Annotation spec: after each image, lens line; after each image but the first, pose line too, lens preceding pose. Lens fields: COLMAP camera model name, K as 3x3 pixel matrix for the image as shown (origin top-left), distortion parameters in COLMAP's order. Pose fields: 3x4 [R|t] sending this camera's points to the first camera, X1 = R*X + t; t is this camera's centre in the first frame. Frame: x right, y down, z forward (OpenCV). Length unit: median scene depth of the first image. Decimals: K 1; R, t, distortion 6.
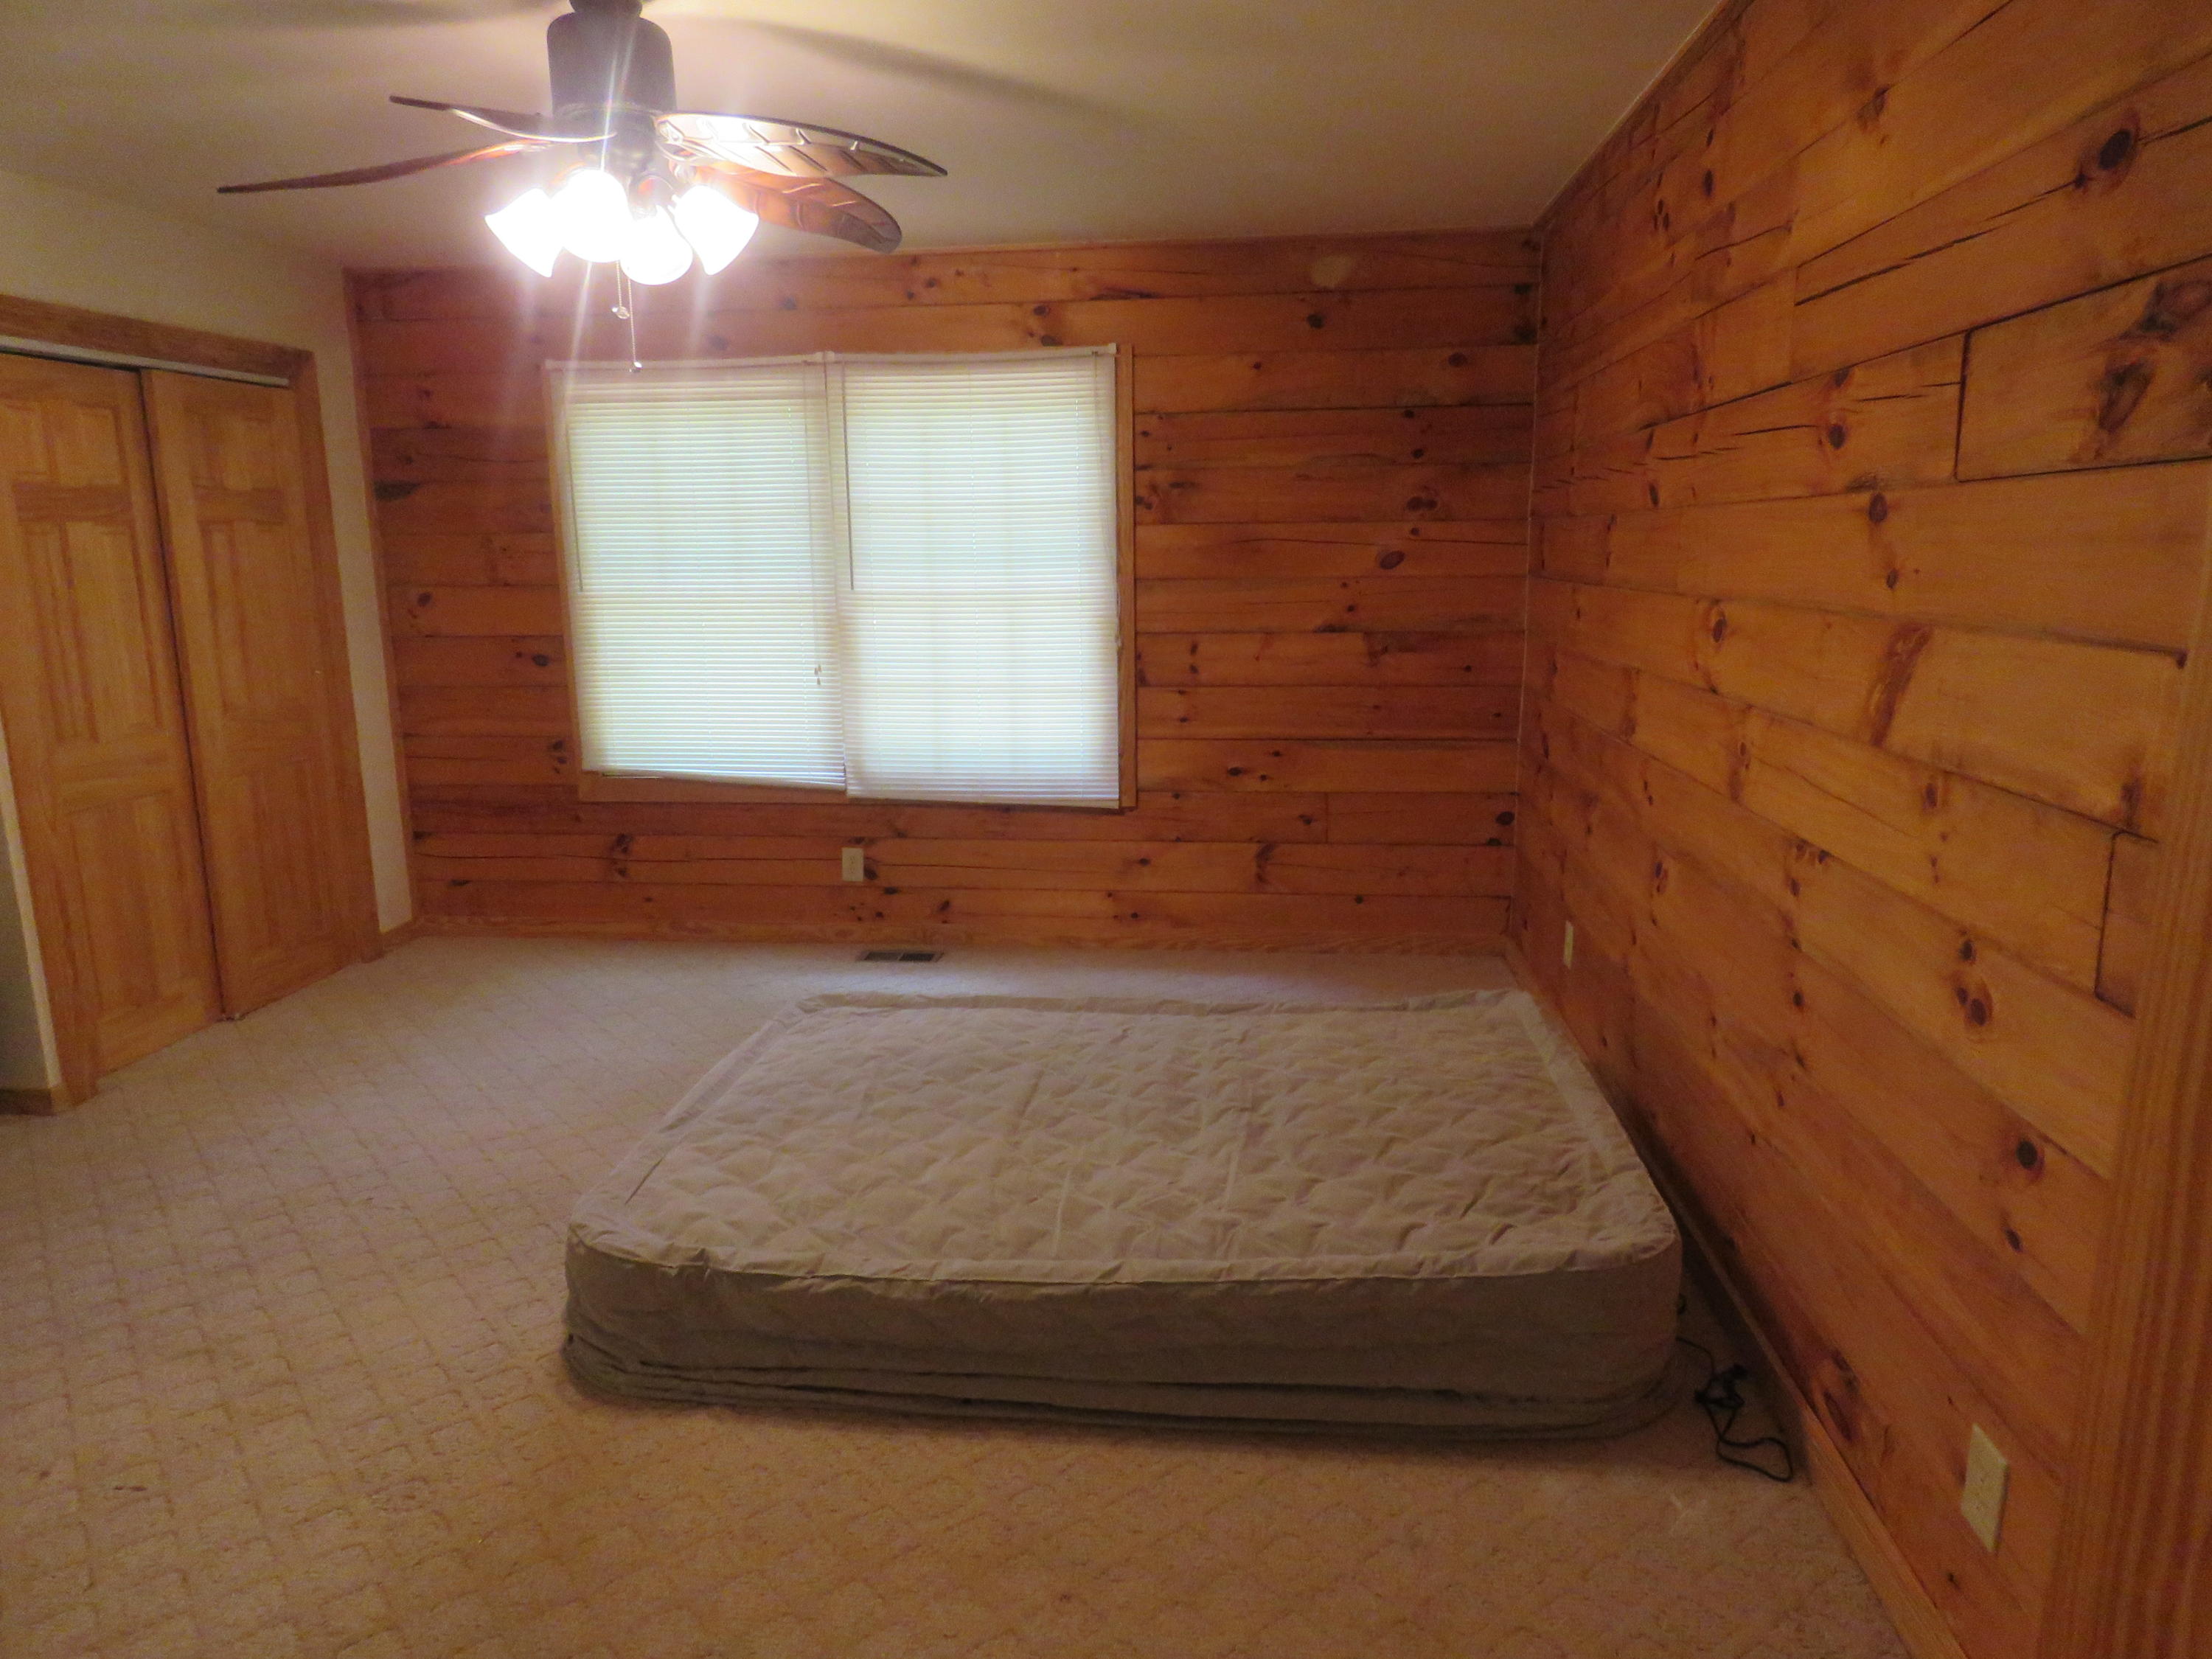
lens RADIAL K [[1416.4, 0, 1097.2], [0, 1416.4, 818.8], [0, 0, 1]] dist [-0.001719, 0.002713]
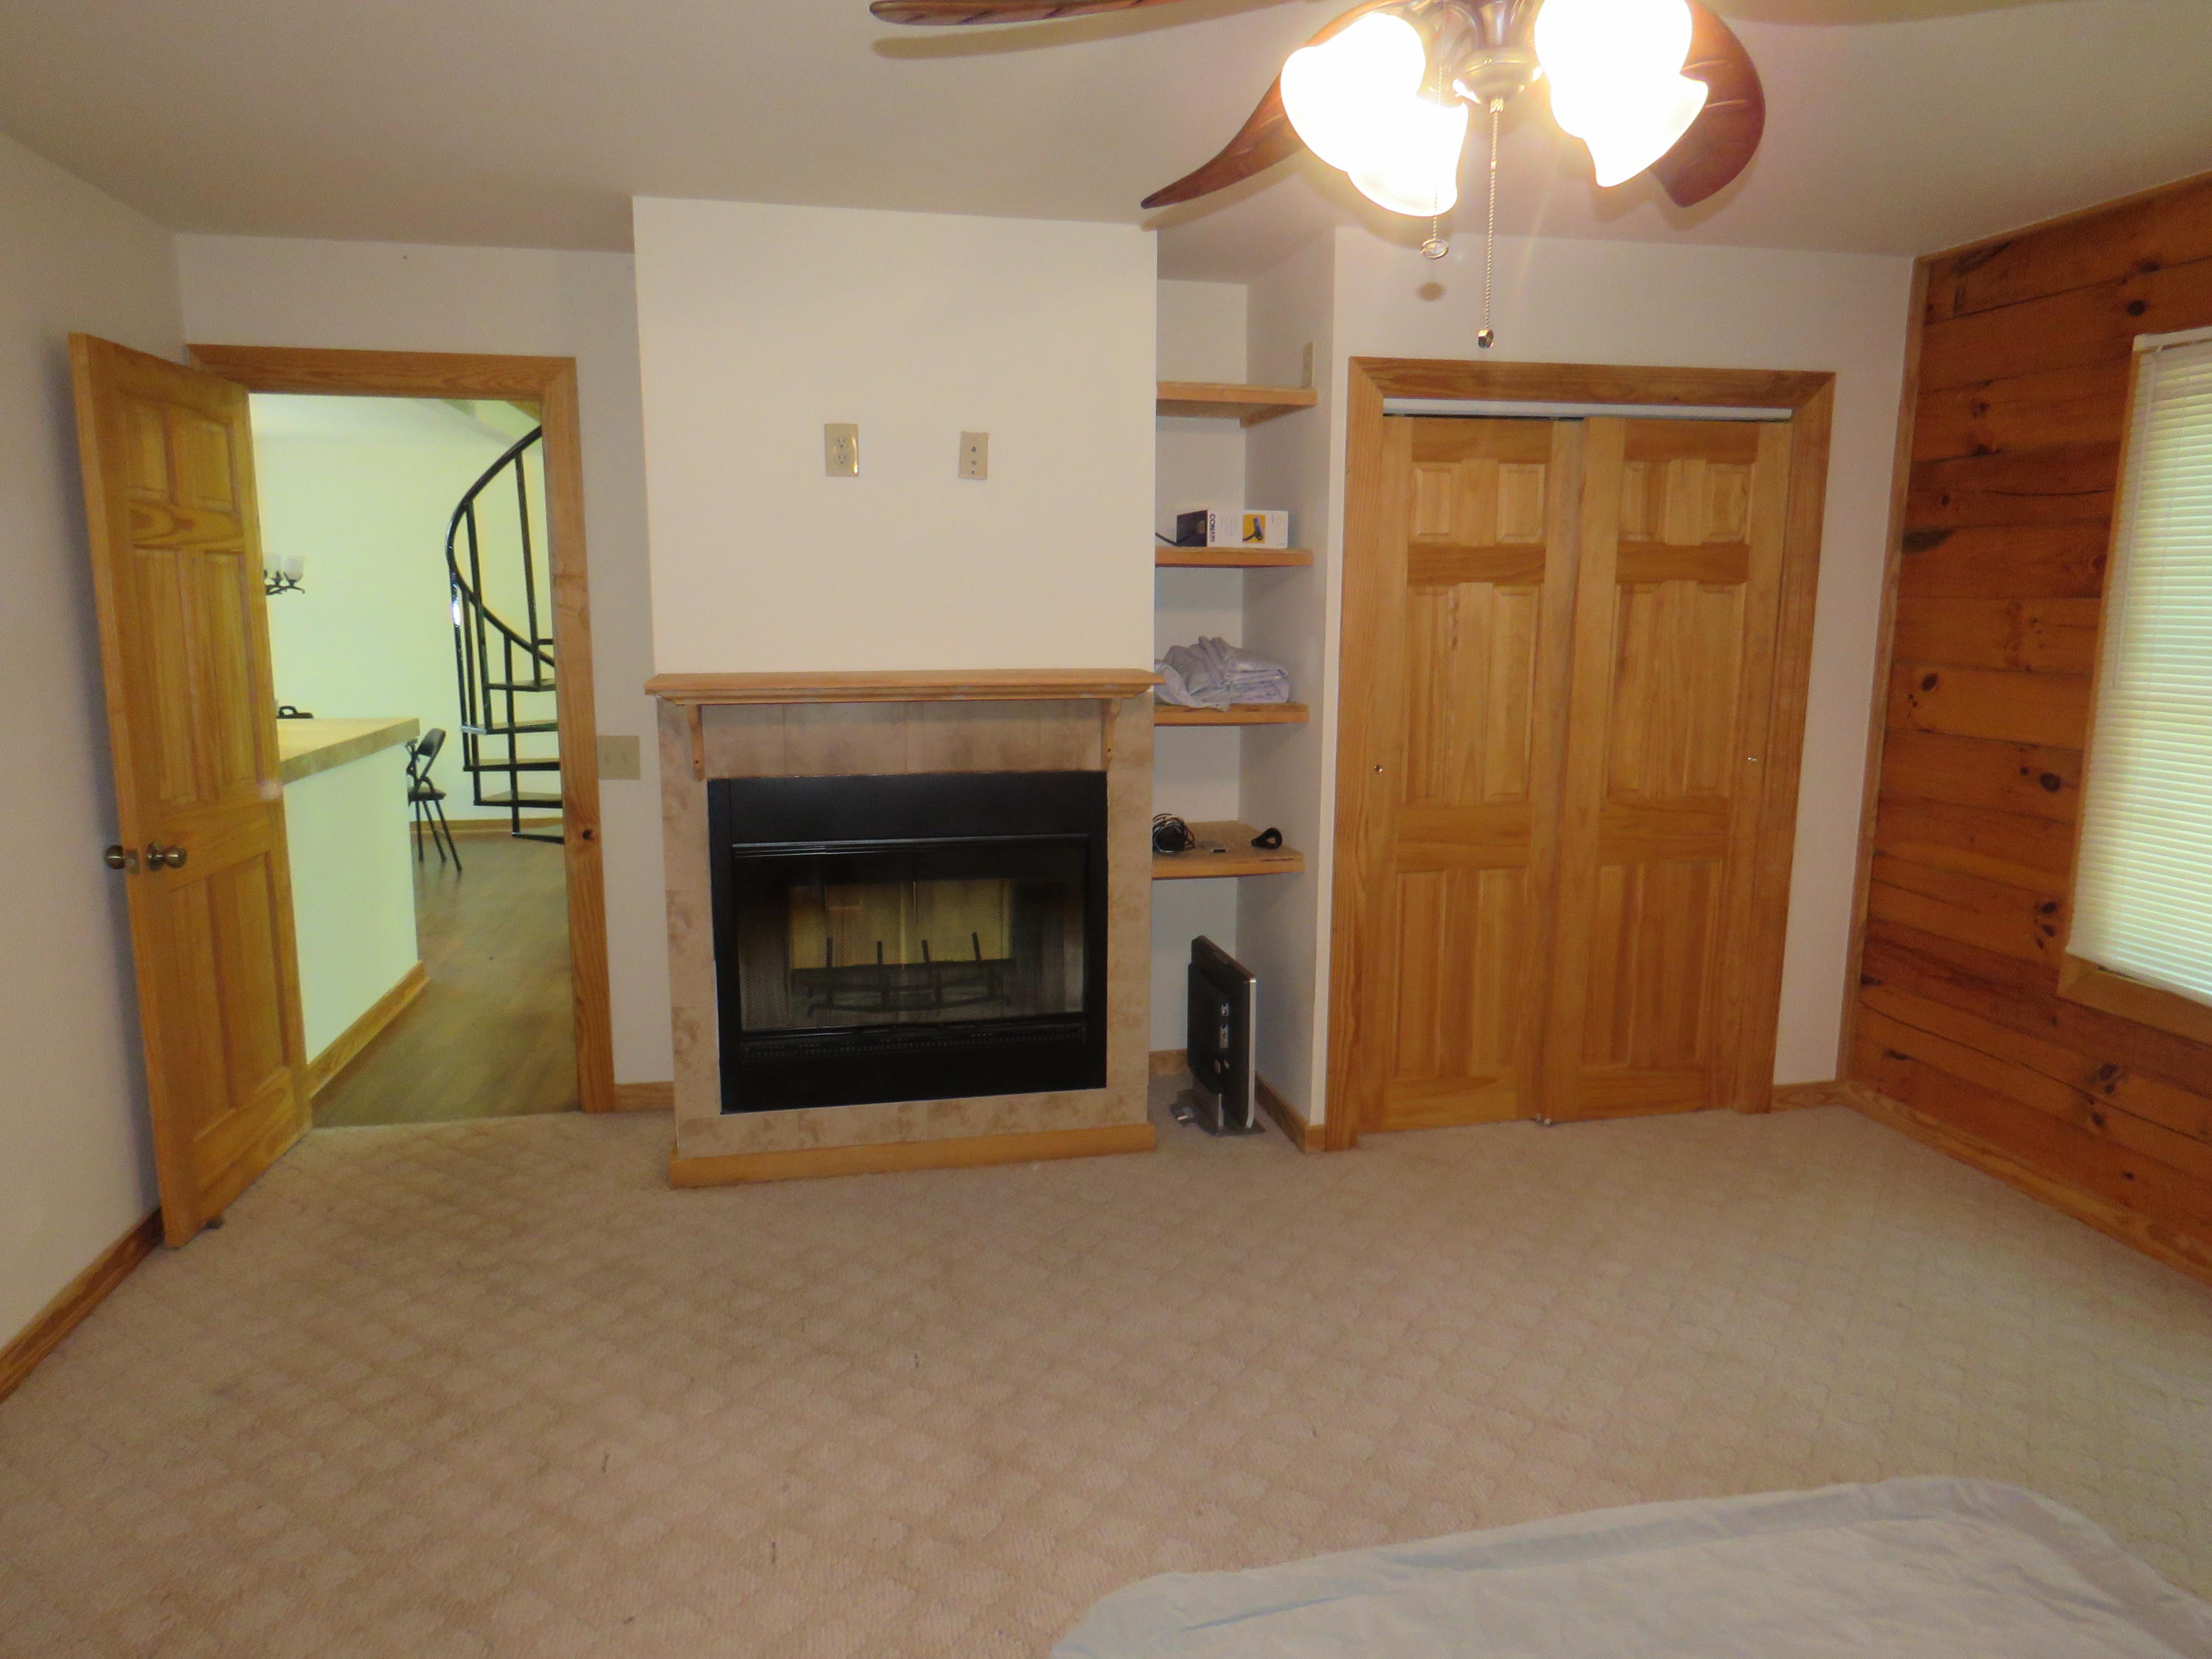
lens RADIAL K [[1416.4, 0, 1111.3], [0, 1416.4, 829.8], [0, 0, 1]] dist [-0.001719, 0.002713]
pose [[0.322604, 0.168178, -0.931474, 0.104851], [-0.192466, 0.975185, 0.109412, -0.078942], [0.926760, 0.143981, 0.346967, 0.352555]]
